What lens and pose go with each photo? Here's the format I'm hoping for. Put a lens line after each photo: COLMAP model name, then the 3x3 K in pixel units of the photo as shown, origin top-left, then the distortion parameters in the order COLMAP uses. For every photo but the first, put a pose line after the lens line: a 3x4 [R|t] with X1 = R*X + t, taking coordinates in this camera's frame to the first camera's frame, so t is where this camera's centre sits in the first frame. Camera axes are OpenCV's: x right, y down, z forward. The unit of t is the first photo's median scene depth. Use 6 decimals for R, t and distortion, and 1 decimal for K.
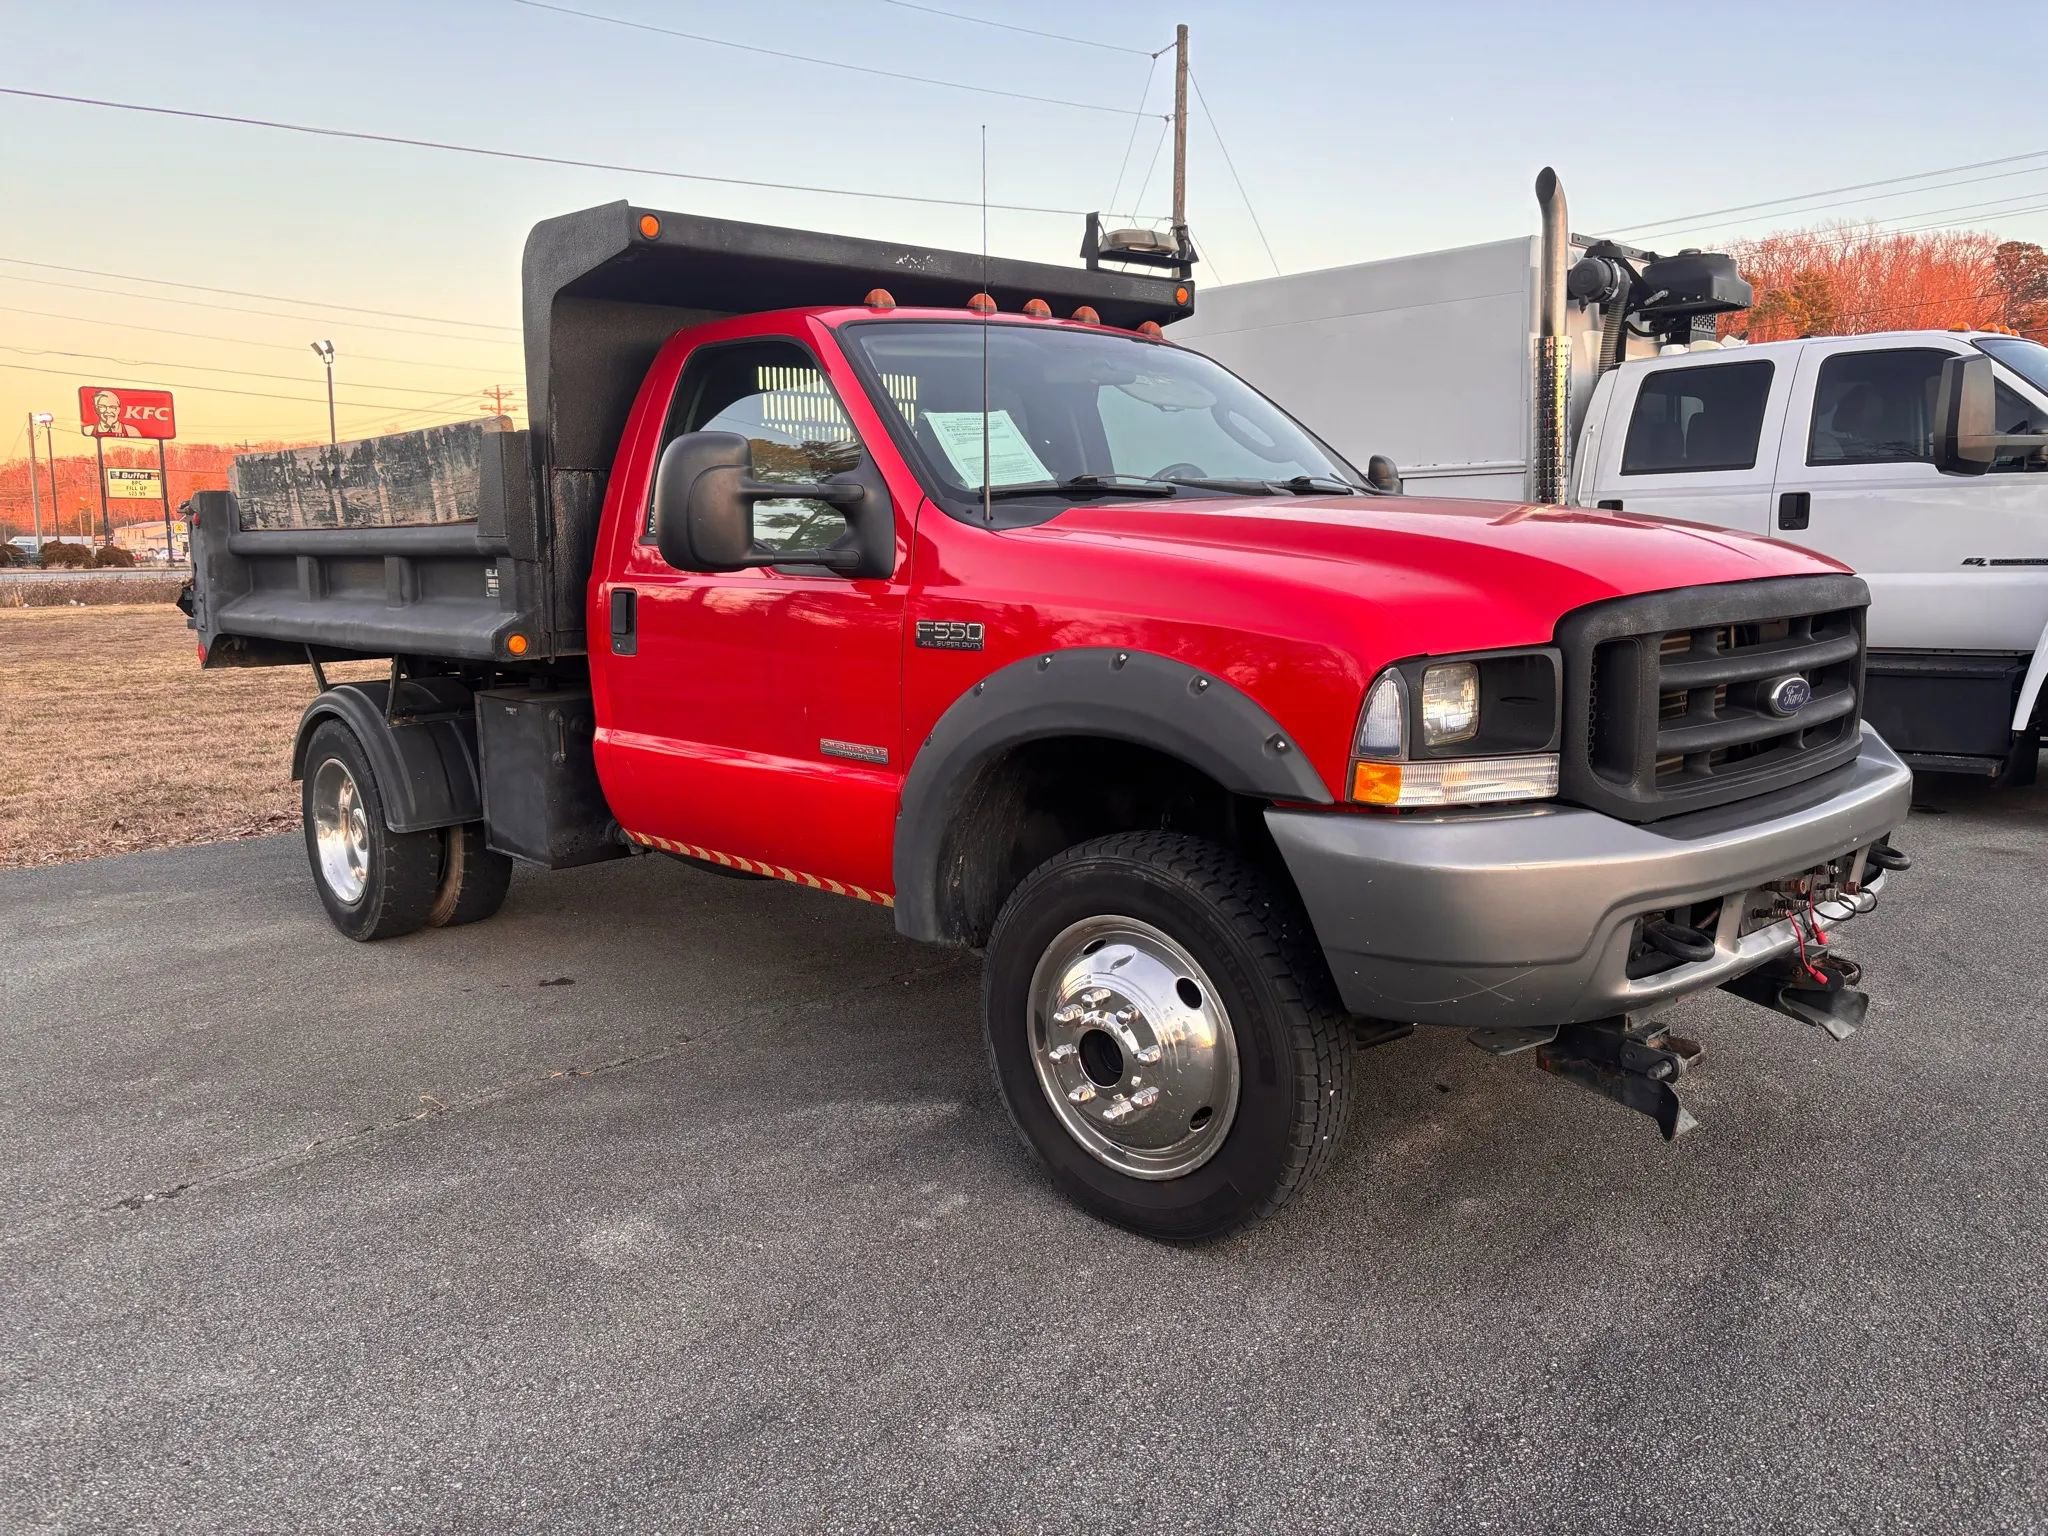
lens RADIAL K [[1549.9, 0, 1019.5], [0, 1549.9, 755.9], [0, 0, 1]] dist [0.034011, -0.034604]
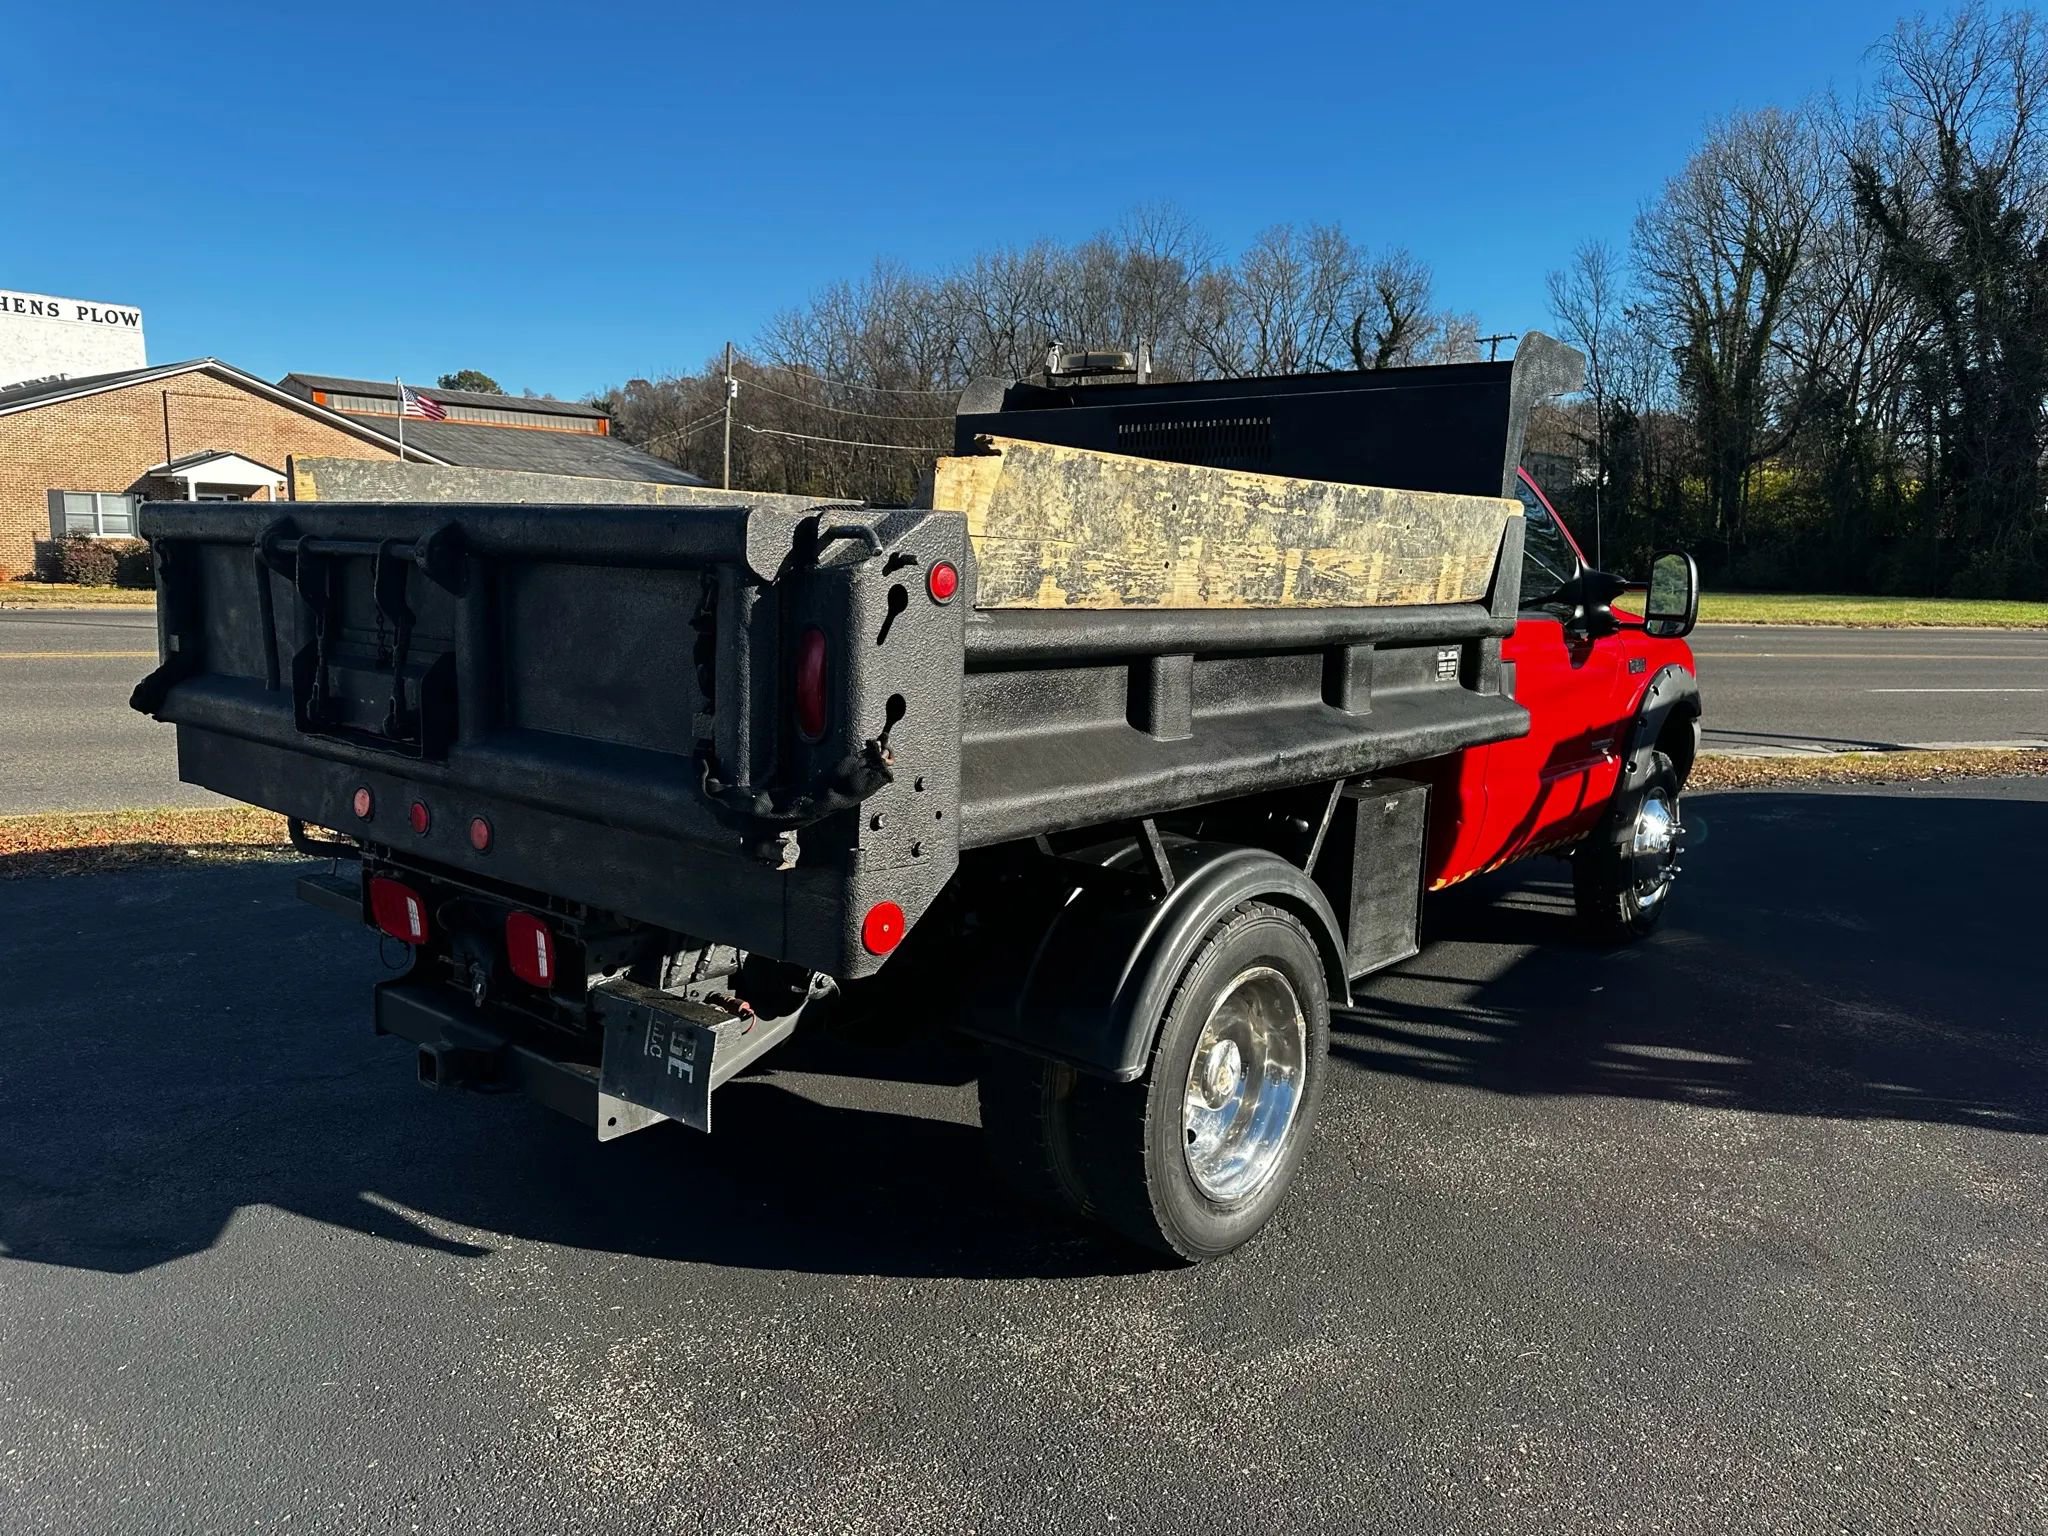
lens RADIAL K [[1469.8, 0, 1013.7], [0, 1469.8, 755.2], [0, 0, 1]] dist [0.009237, 0.001751]
pose [[-0.122701, -0.117214, 0.985498, -1.165934], [0.116842, 0.984389, 0.131629, -0.201213], [-0.985542, 0.131299, -0.107090, 1.331343]]
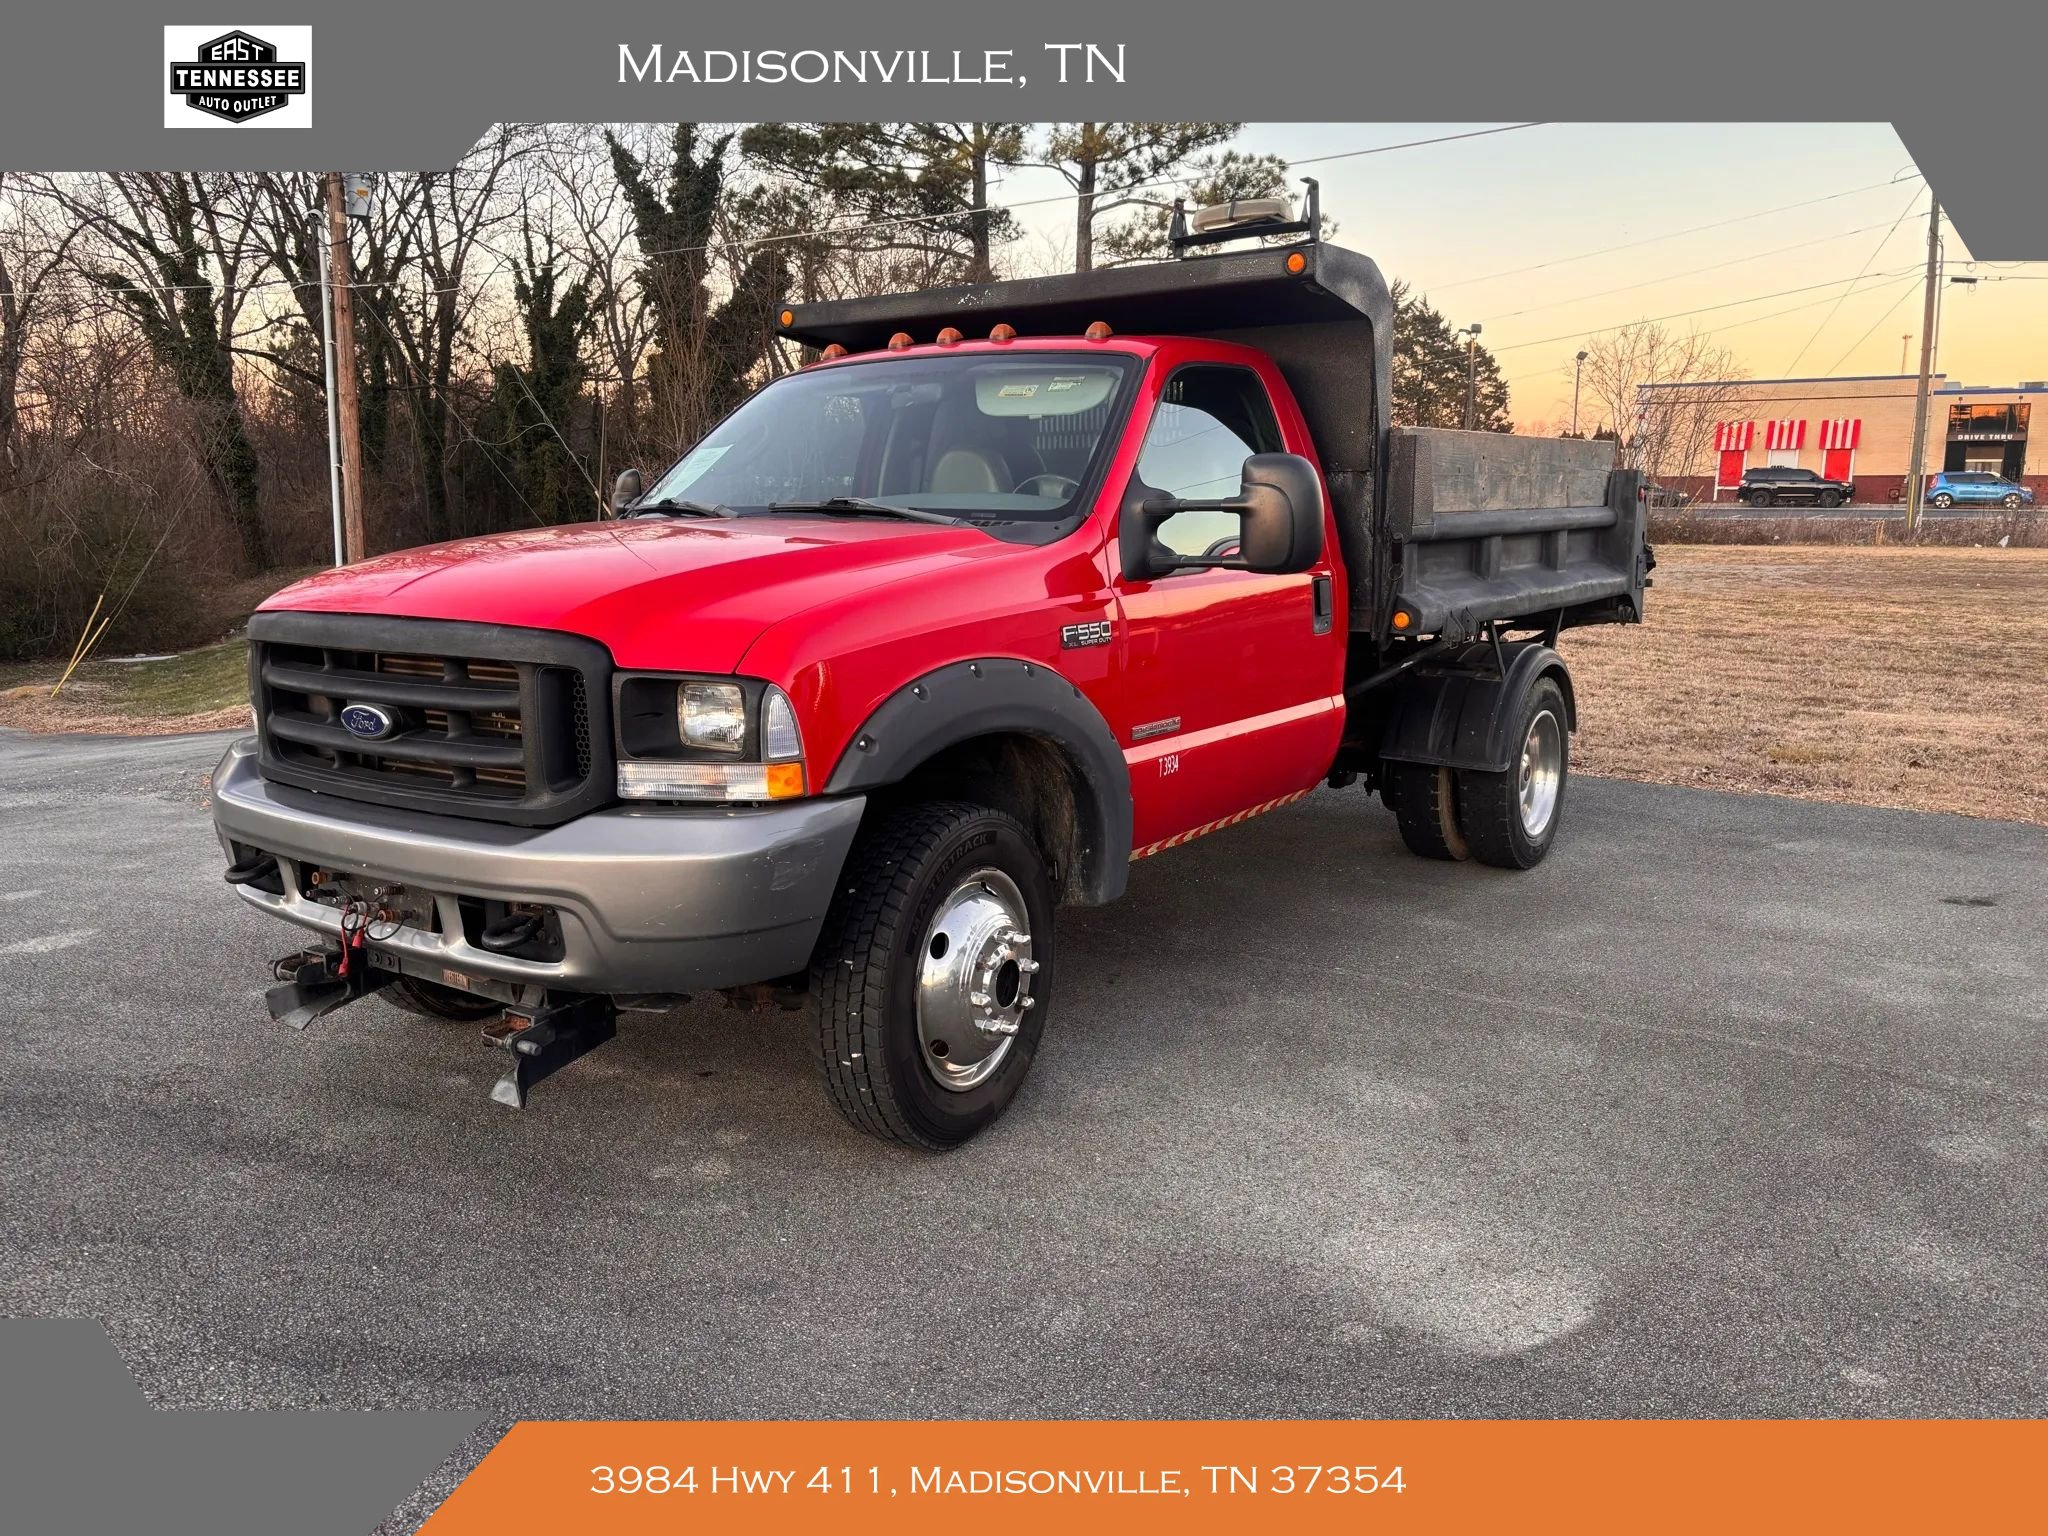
lens RADIAL K [[1549.9, 0, 1029.0], [0, 1549.9, 770.0], [0, 0, 1]] dist [0.034011, -0.034604]
pose [[0.200579, 0.187595, -0.961549, 1.053398], [-0.137580, 0.977163, 0.161942, -0.158203], [0.969969, 0.099808, 0.221807, 0.768134]]
